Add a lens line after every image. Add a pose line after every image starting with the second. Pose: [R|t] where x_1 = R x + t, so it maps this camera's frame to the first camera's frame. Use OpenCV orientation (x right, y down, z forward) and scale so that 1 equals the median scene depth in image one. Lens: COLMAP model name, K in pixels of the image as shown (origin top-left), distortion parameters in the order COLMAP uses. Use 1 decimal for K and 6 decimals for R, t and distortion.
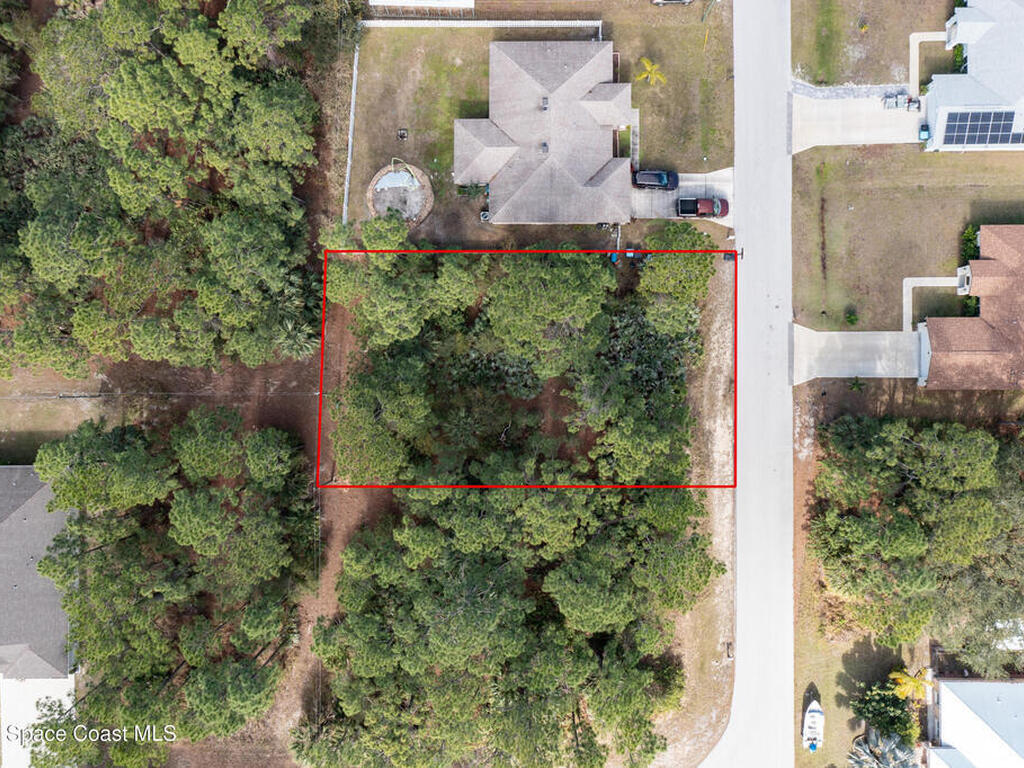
lens RADIAL K [[928.7, 0, 512.0], [0, 928.7, 384.0], [0, 0, 1]] dist [0.001573, 0.000135]
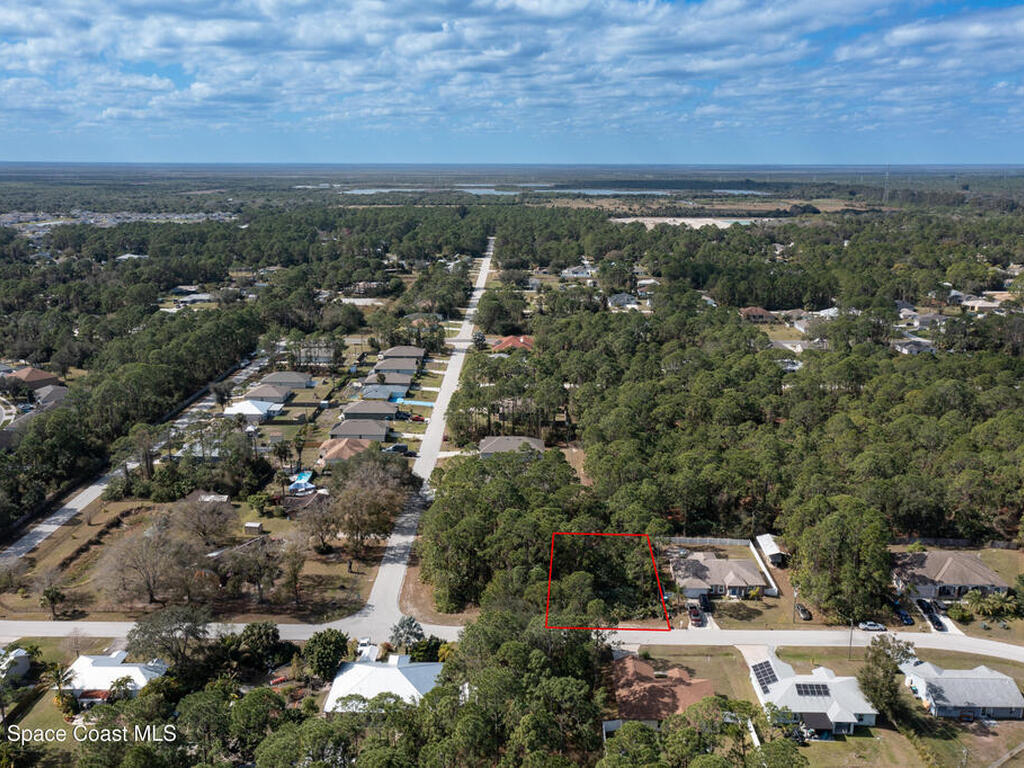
lens RADIAL K [[928.7, 0, 512.0], [0, 928.7, 384.0], [0, 0, 1]] dist [0.001573, 0.000135]
pose [[-0.027572, 0.245861, -0.968913, 1.954932], [-0.999456, 0.010757, 0.031171, 0.126639], [0.018086, 0.969245, 0.245430, 0.047340]]
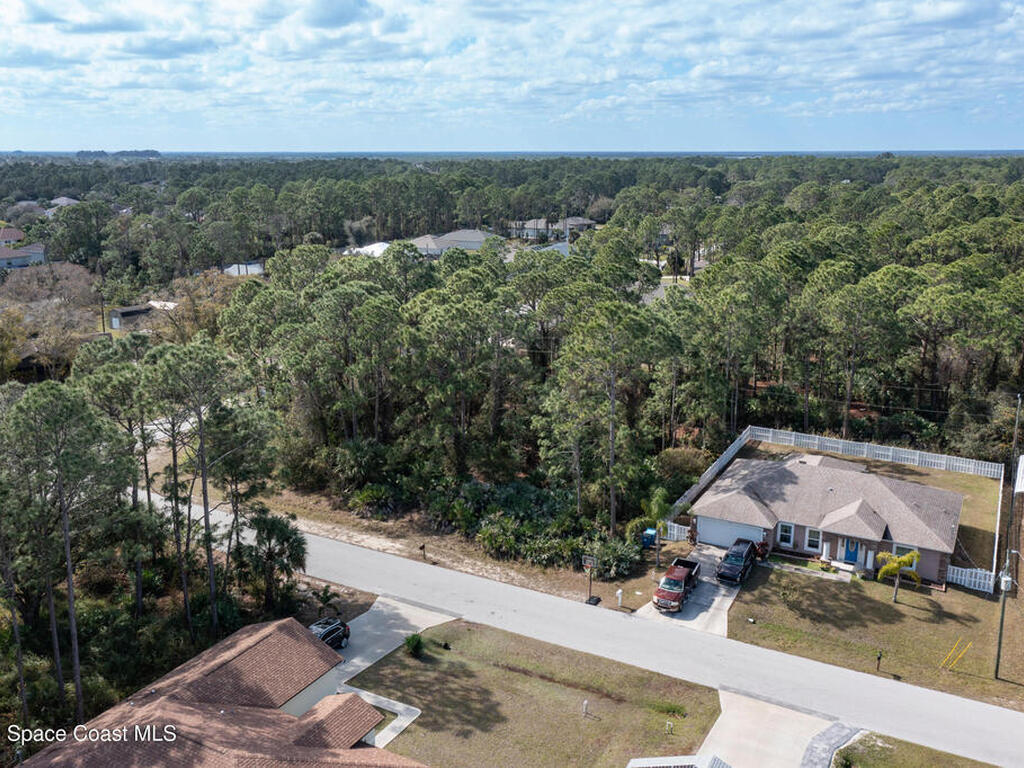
lens RADIAL K [[928.7, 0, 512.0], [0, 928.7, 384.0], [0, 0, 1]] dist [0.001573, 0.000135]
pose [[-0.481372, 0.224788, -0.847202, 0.788694], [-0.876358, -0.105057, 0.470063, -0.380097], [0.016660, 0.968728, 0.247566, 0.685024]]
